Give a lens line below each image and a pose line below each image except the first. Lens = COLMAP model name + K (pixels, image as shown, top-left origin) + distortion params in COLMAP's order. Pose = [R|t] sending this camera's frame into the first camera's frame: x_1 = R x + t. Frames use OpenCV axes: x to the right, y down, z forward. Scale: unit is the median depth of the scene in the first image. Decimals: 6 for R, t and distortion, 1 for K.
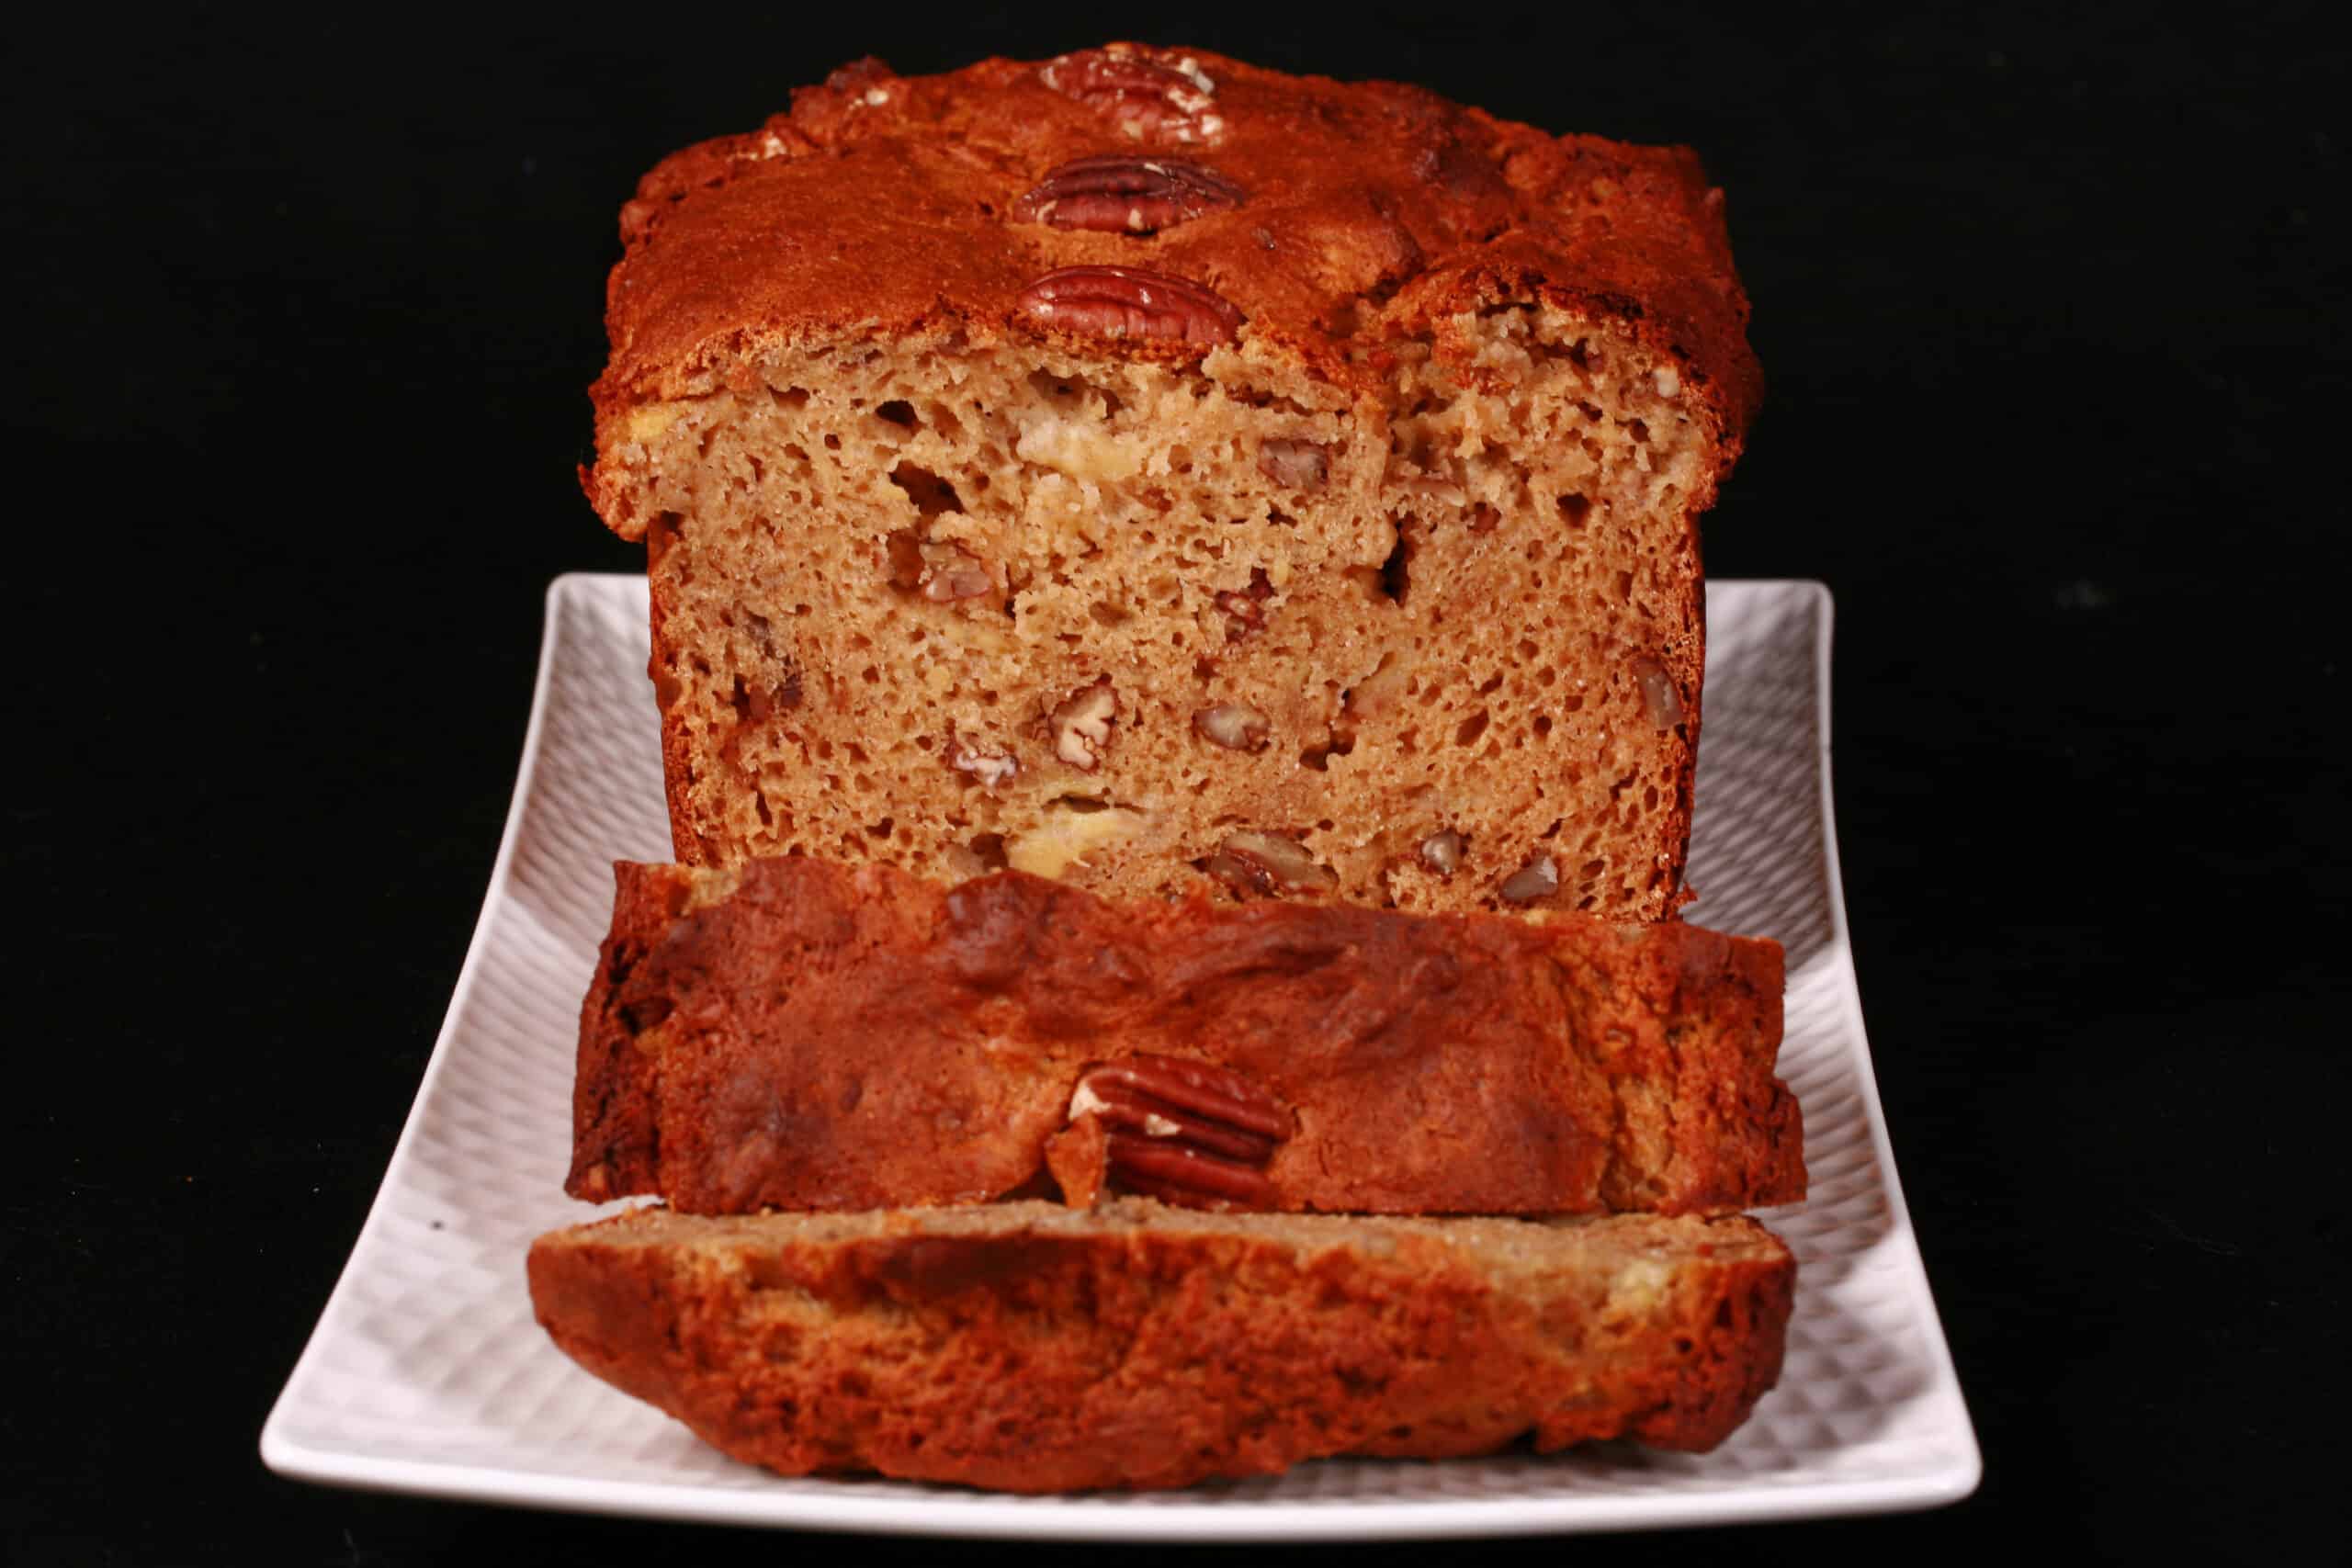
lens RADIAL K [[8355.3, 0, 1176.0], [0, 8355.3, 784.0], [0, 0, 1]] dist [-0.420406, 0.312327]
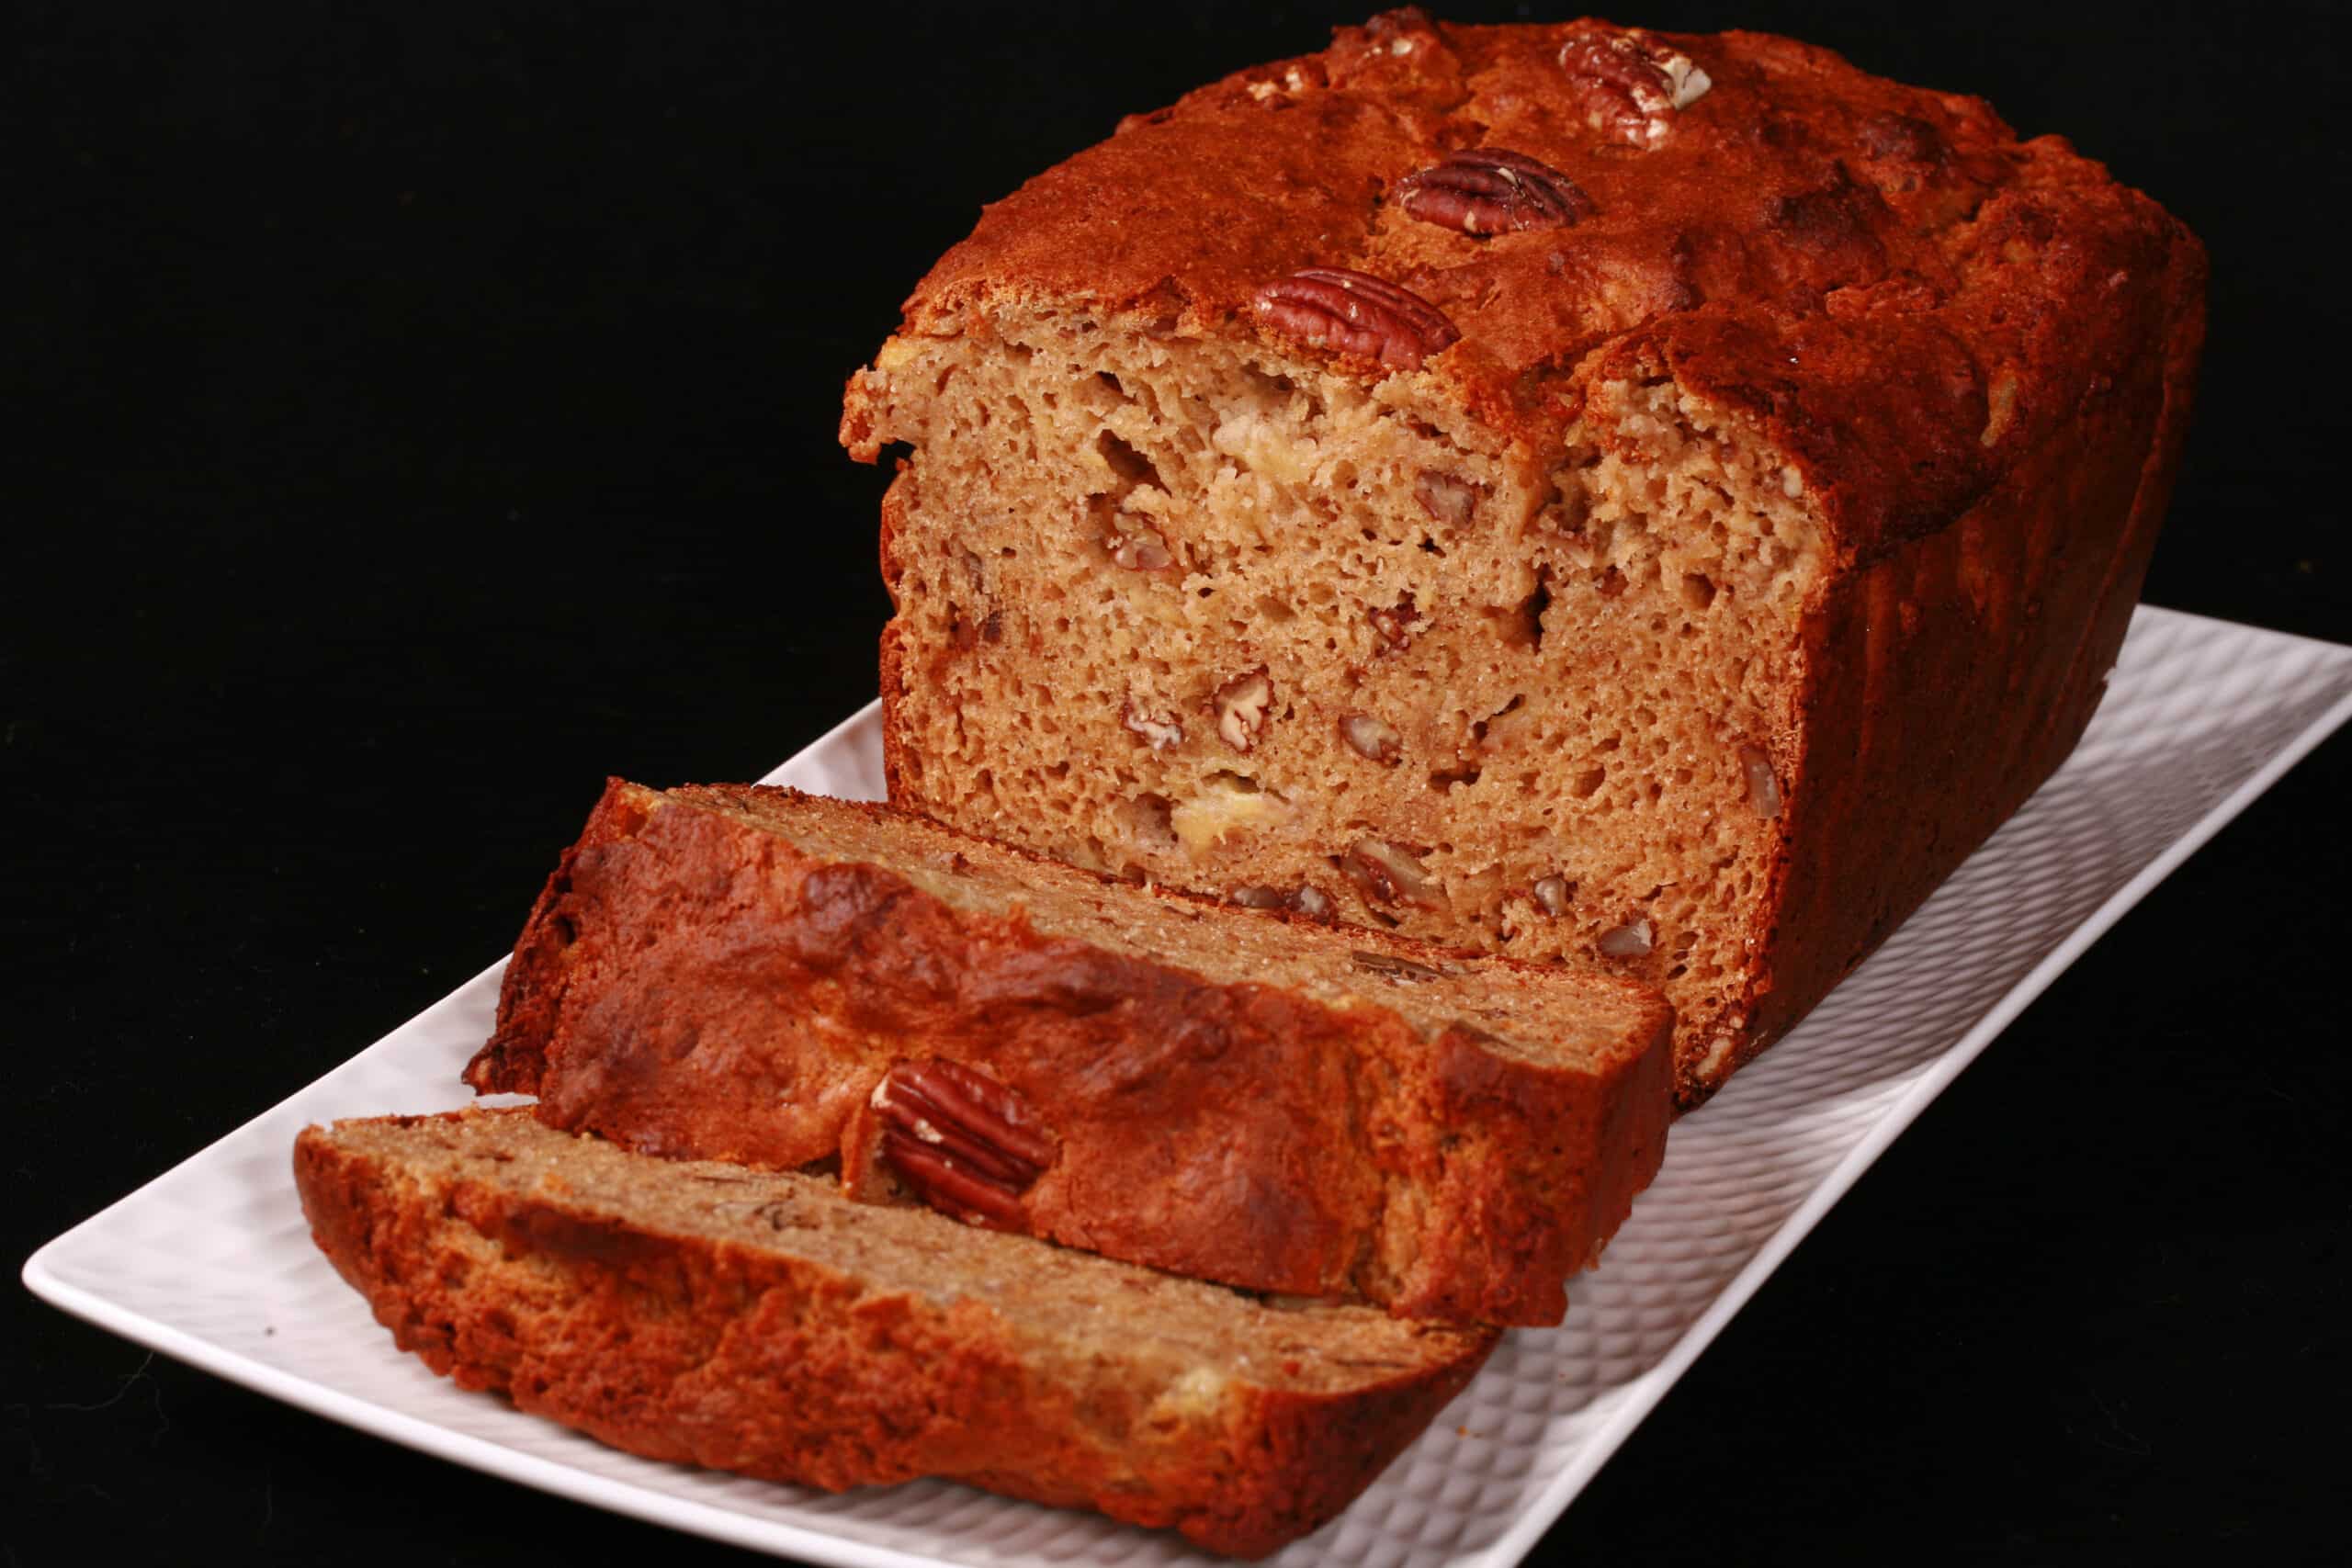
lens RADIAL K [[8120.7, 0, 1176.0], [0, 8120.7, 784.0], [0, 0, 1]] dist [-0.216723, 1.451740]
pose [[0.899038, 0.186471, -0.396181, 0.383323], [-0.153873, 0.981626, 0.112846, -0.110633], [0.409944, -0.040491, 0.911211, 0.078919]]
